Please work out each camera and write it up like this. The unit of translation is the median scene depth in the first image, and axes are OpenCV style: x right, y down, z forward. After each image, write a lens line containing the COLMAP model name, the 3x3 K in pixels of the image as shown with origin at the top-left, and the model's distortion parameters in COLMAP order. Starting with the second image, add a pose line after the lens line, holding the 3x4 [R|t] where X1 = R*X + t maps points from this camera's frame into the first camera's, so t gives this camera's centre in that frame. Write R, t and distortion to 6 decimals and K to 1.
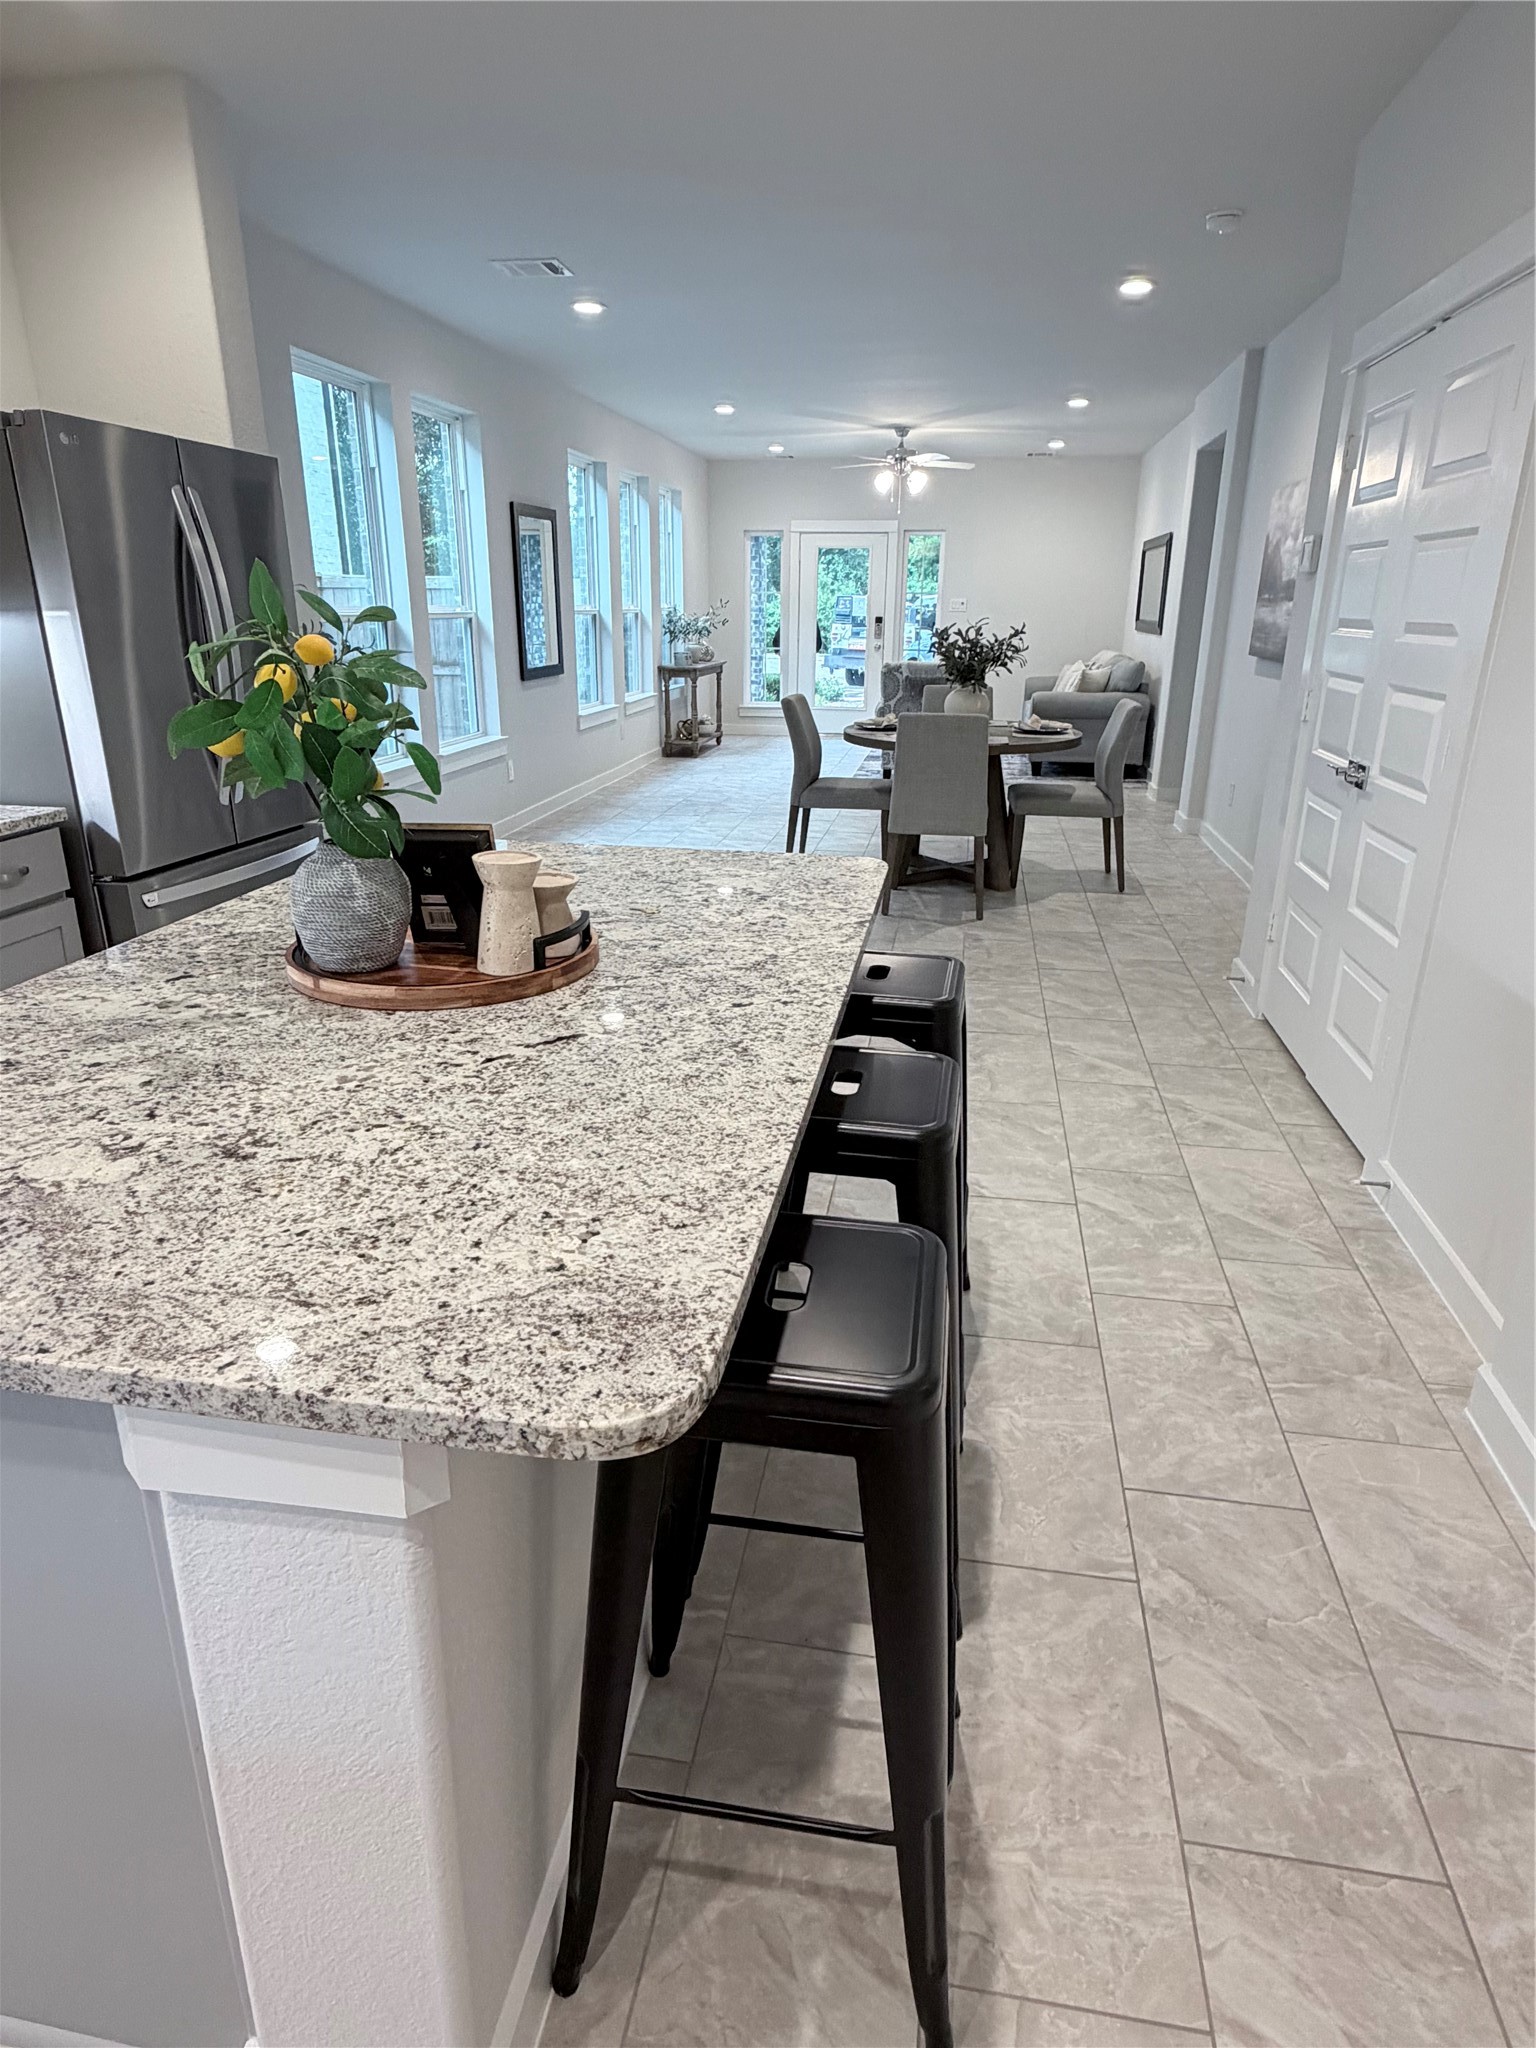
lens RADIAL K [[1176.0, 0, 768.0], [0, 1176.0, 1024.0], [0, 0, 1]] dist [-0.000874, -0.000263]
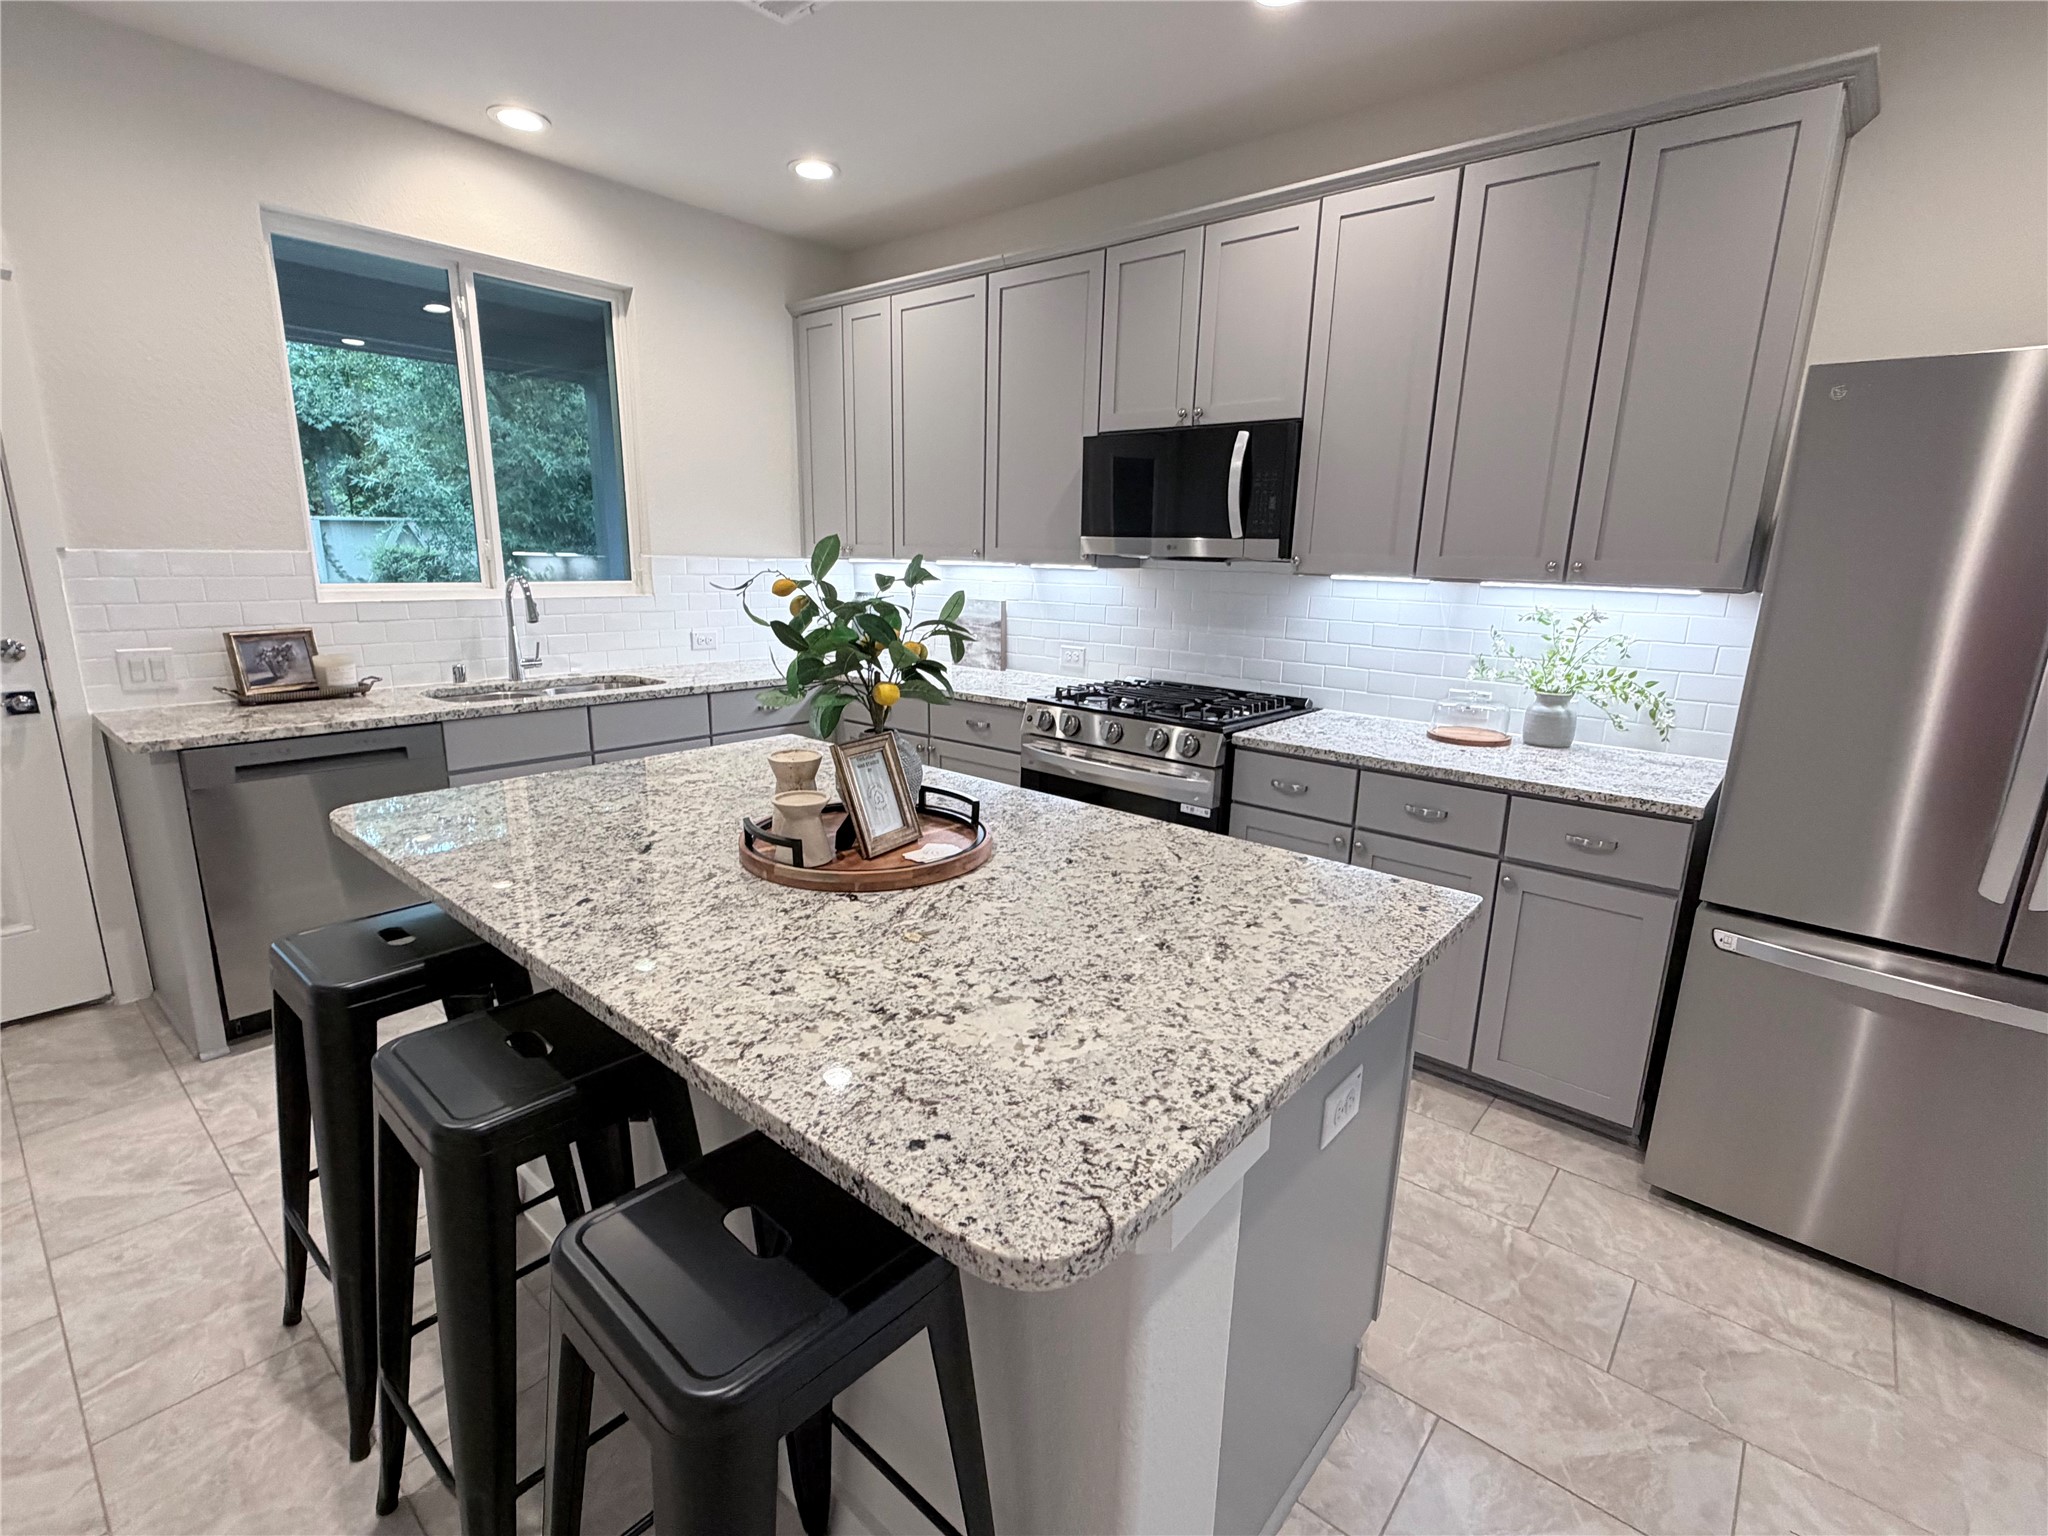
lens RADIAL K [[951.8, 0, 1022.3], [0, 951.8, 771.1], [0, 0, 1]] dist [0.001682, -0.000695]
pose [[-0.518014, 0.177083, -0.836841, 0.238277], [-0.314459, 0.870401, 0.378838, -0.286645], [0.795473, 0.459396, -0.395194, 0.777813]]
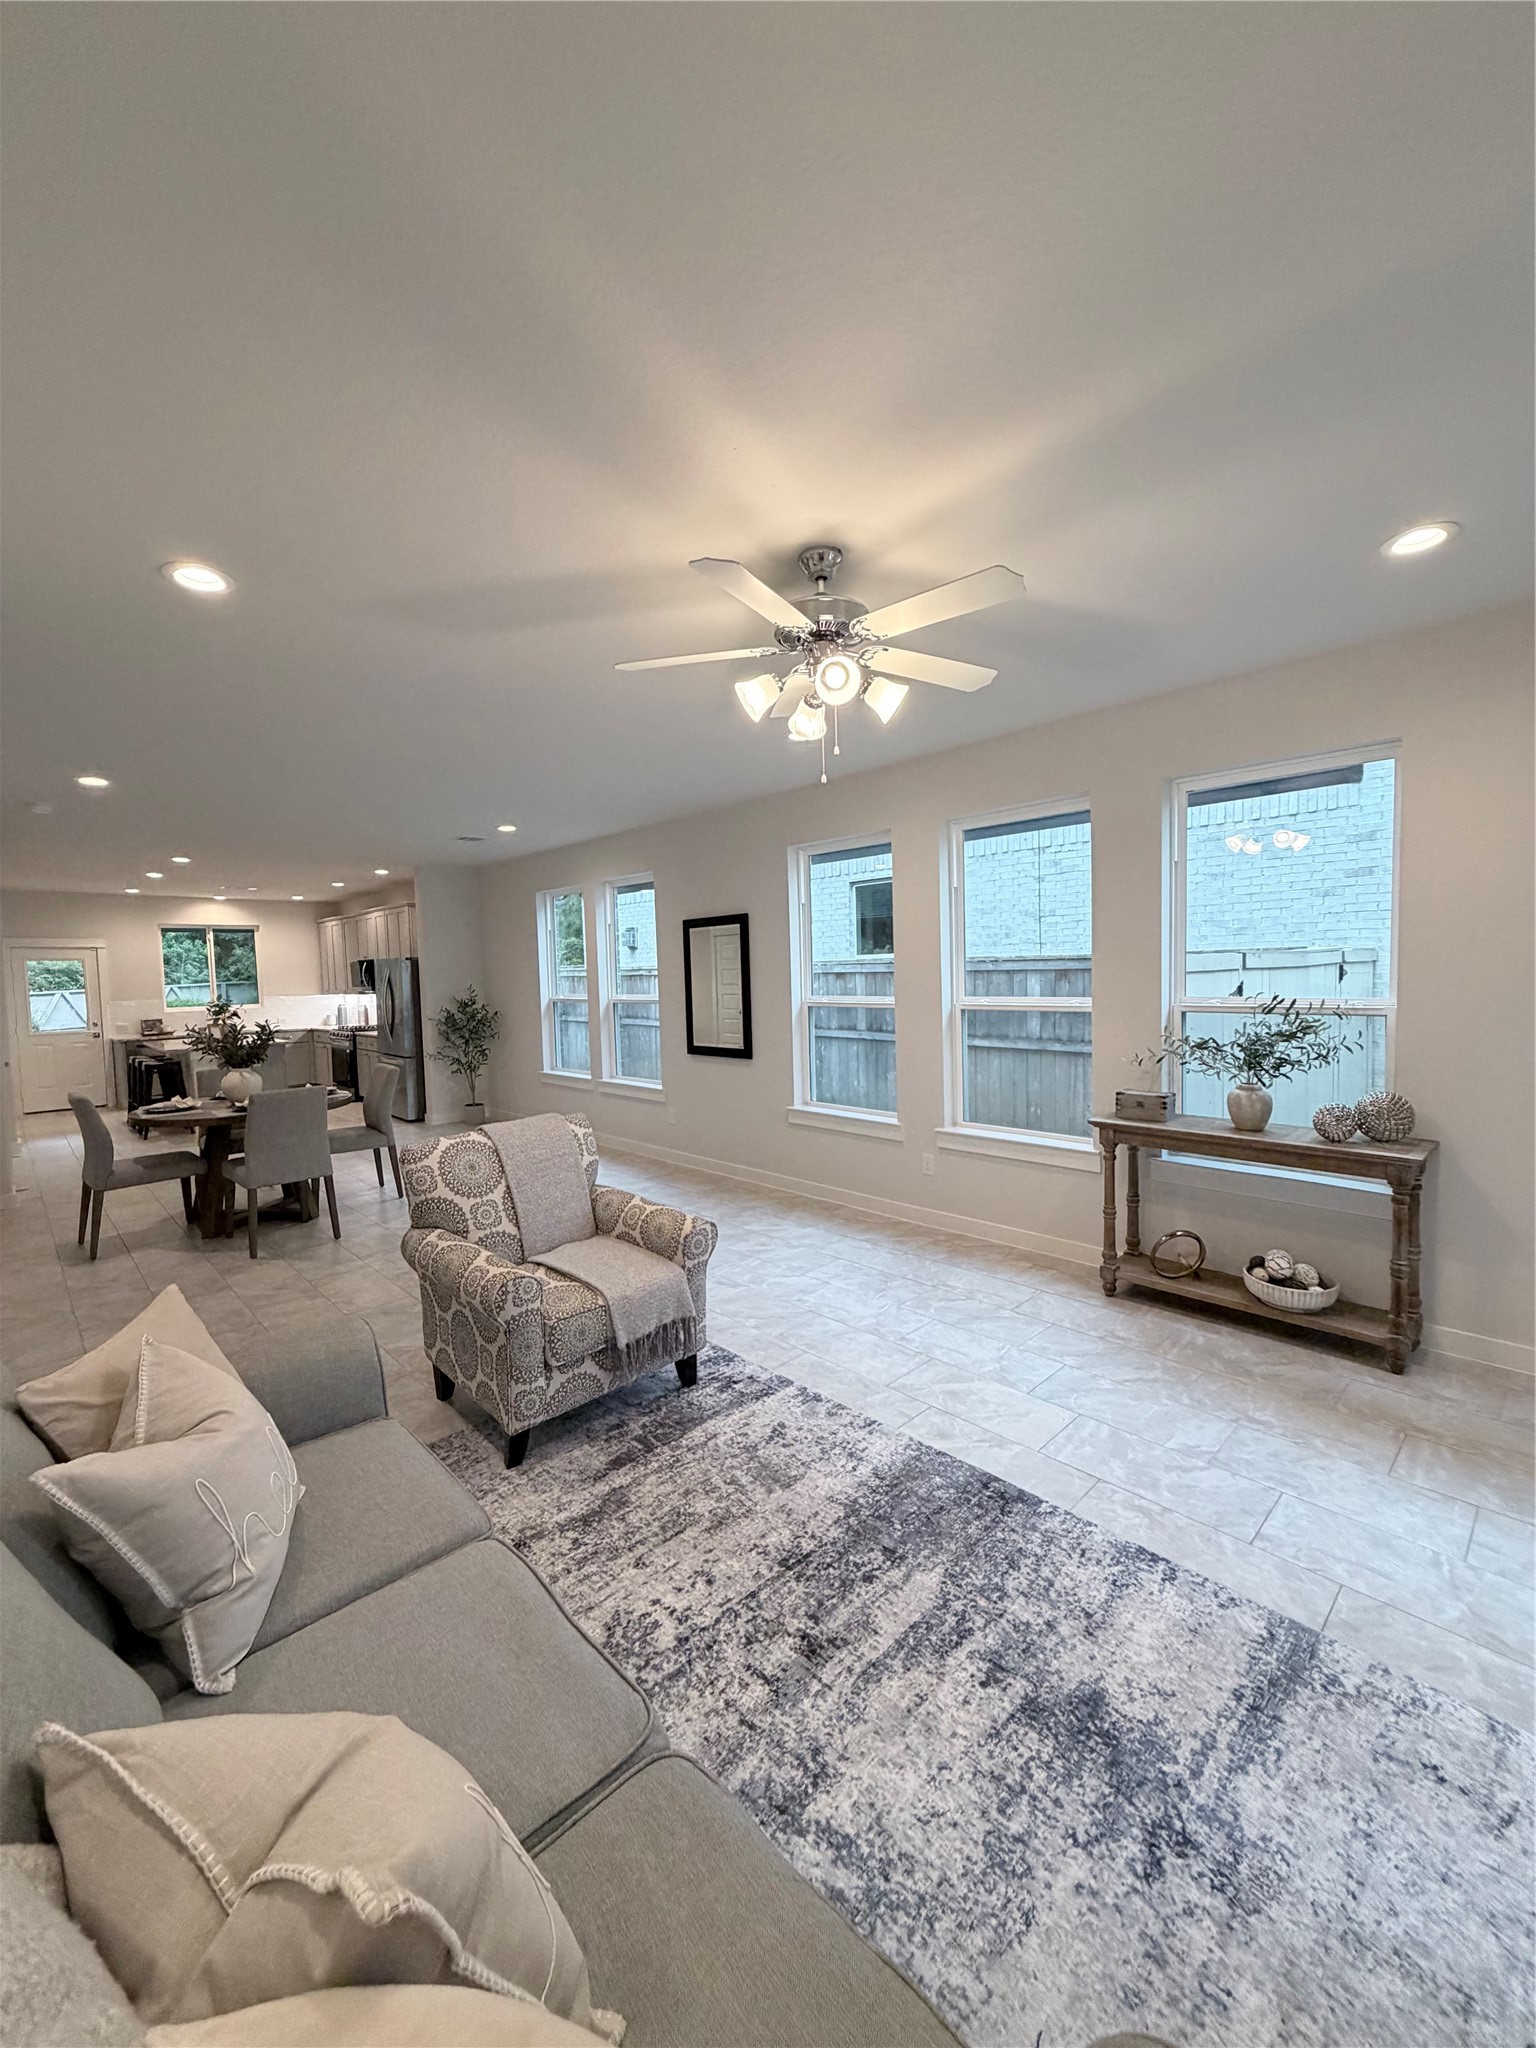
lens RADIAL K [[814.5, 0, 768.0], [0, 814.5, 1024.0], [0, 0, 1]] dist [-0.001242, 0.000226]
pose [[-0.596015, 0.060135, -0.800719, 0.982440], [-0.252140, 0.932738, 0.257730, -1.300729], [0.762359, 0.355504, -0.540763, 3.500915]]
